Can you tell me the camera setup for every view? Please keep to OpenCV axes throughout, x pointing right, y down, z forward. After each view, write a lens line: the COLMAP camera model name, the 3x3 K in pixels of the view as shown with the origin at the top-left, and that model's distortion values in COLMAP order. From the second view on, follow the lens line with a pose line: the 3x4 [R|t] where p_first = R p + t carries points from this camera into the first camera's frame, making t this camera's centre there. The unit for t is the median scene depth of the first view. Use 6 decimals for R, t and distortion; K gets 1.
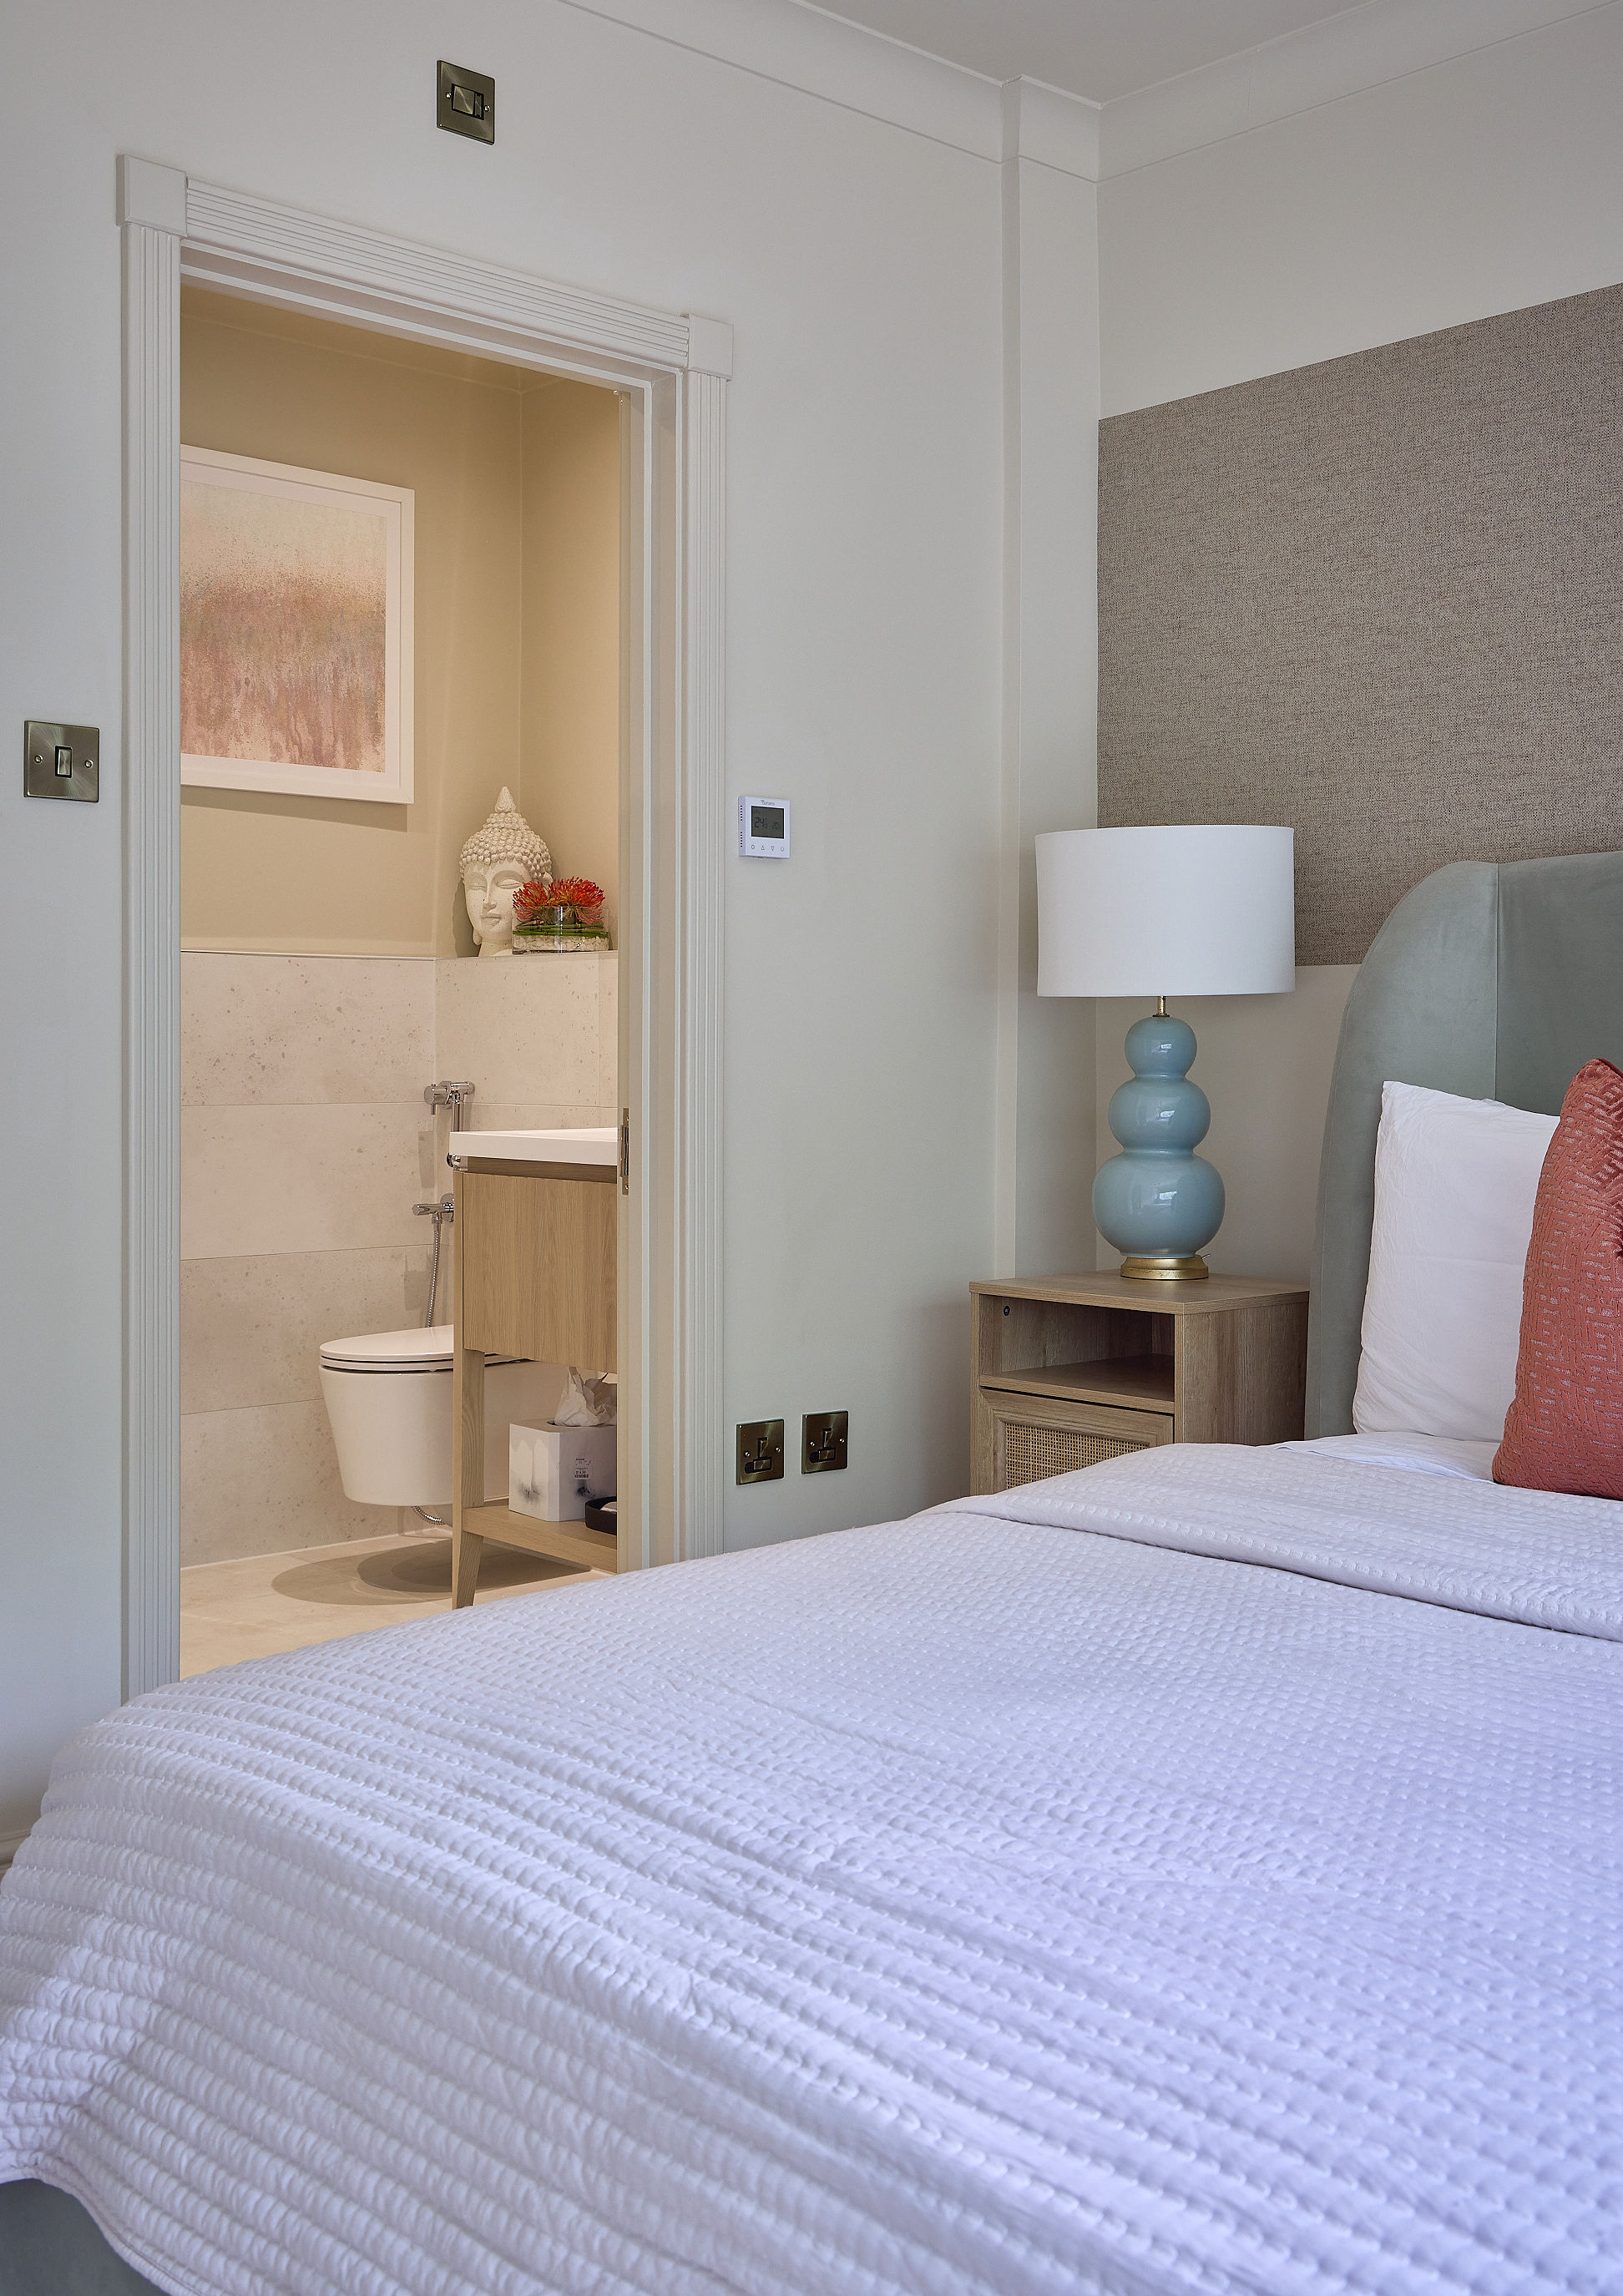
lens RADIAL K [[2313.6, 0, 819.5], [0, 2313.6, 1042.4], [0, 0, 1]] dist [-0.004718, -0.005169]
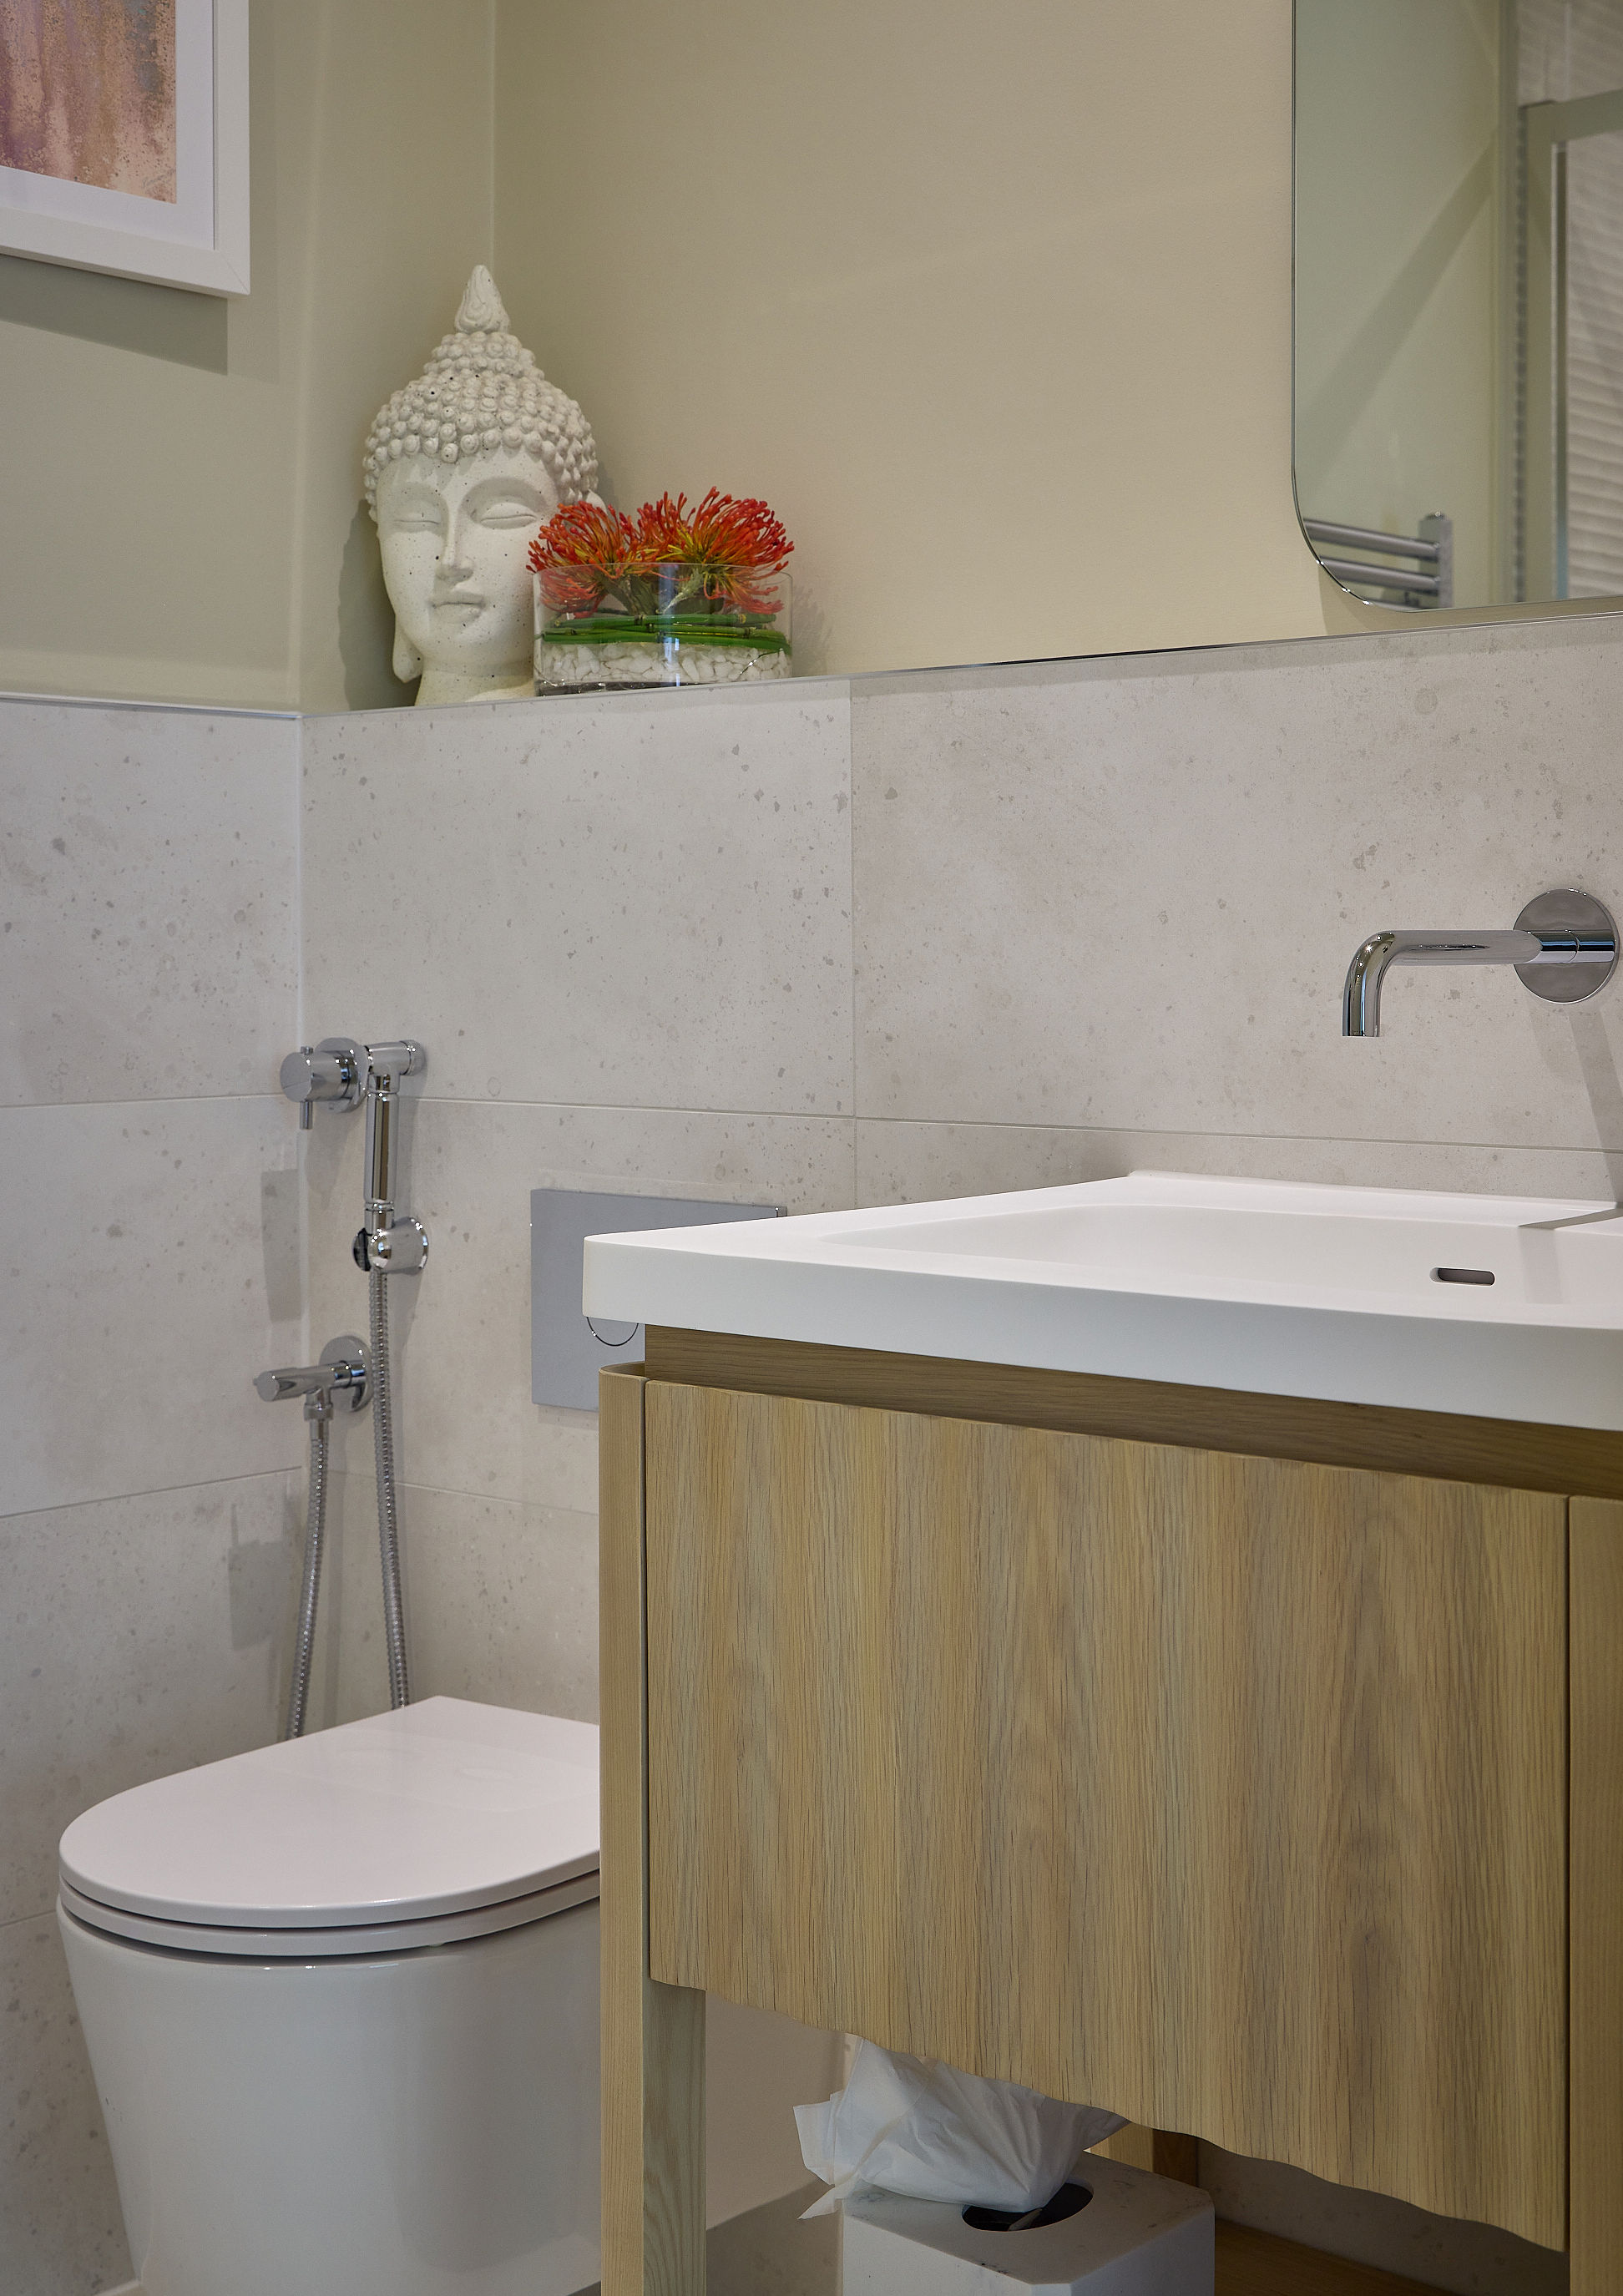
lens RADIAL K [[3050.2, 0, 812.6], [0, 3050.2, 974.6], [0, 0, 1]] dist [-0.015030, -0.006362]
pose [[0.992979, -0.003689, 0.118233, -0.191764], [0.002011, 0.999896, 0.014307, -0.000806], [-0.118273, -0.013968, 0.992883, 0.667571]]
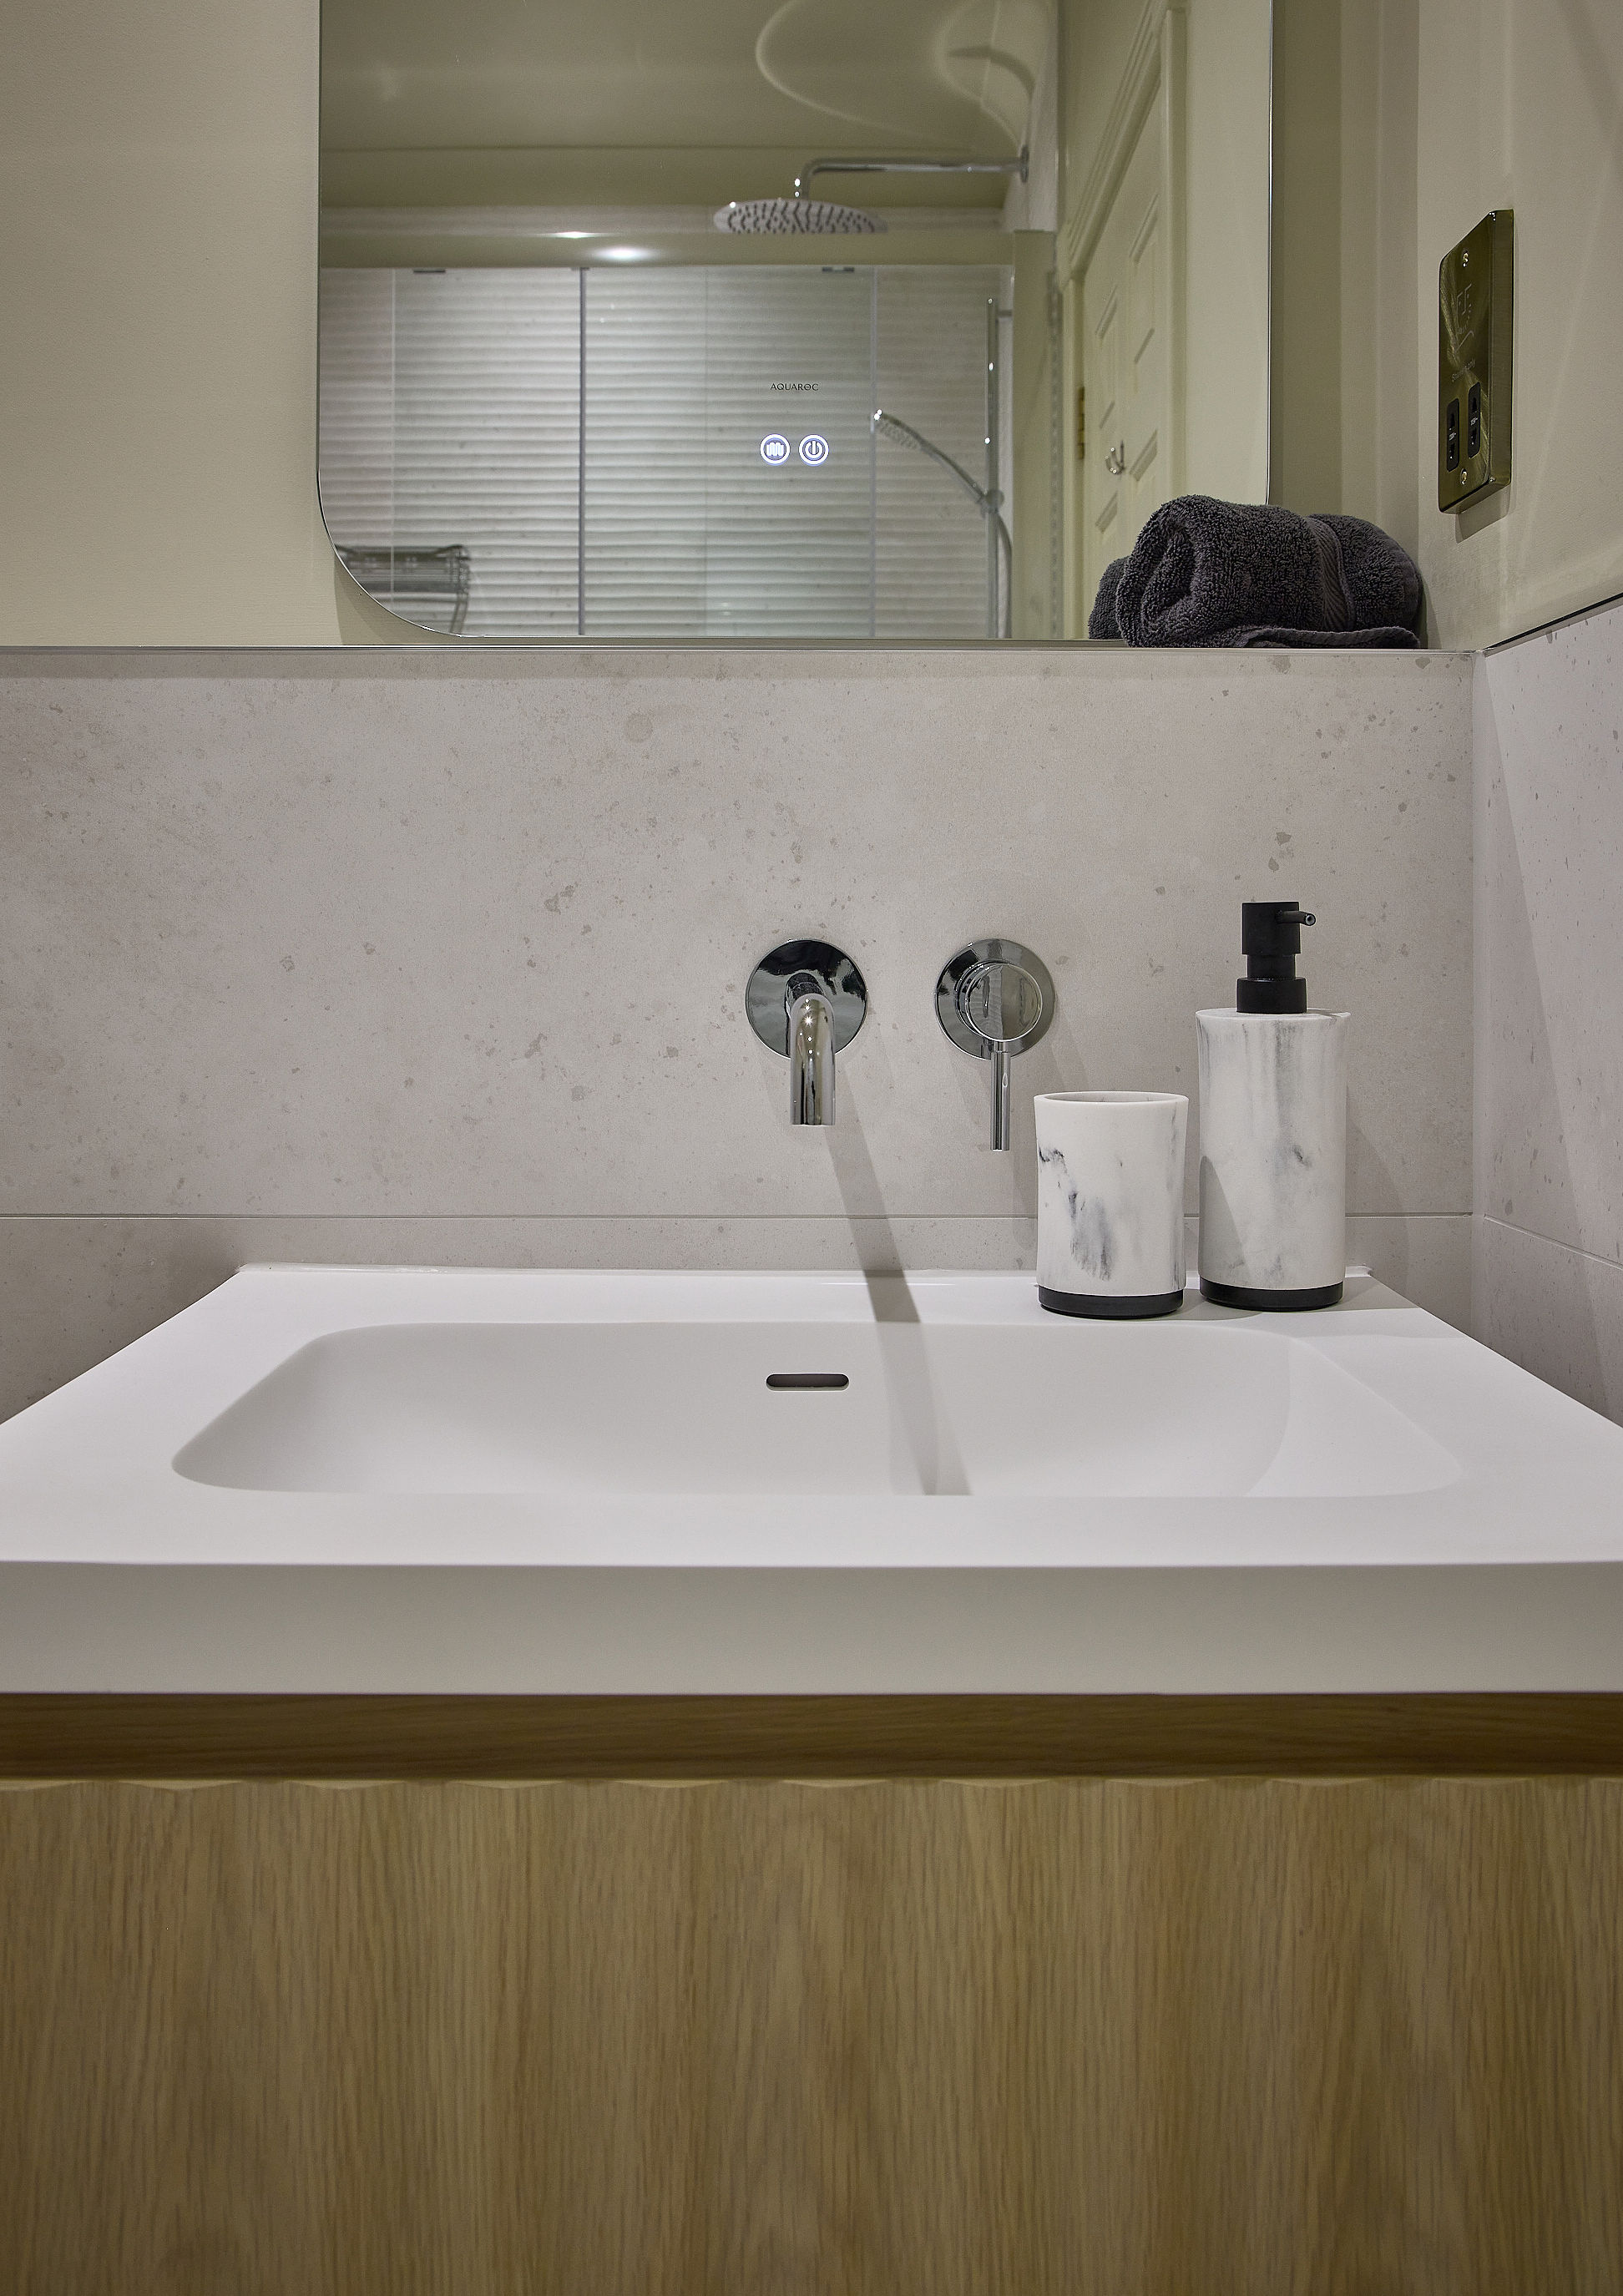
lens RADIAL K [[2066.2, 0, 804.4], [0, 2066.2, 954.4], [0, 0, 1]] dist [-0.047022, 0.065839]
pose [[0.666854, -0.003369, 0.745181, -0.243187], [-0.006265, 0.999929, 0.010127, -0.007852], [-0.745162, -0.011422, 0.666785, 0.925577]]
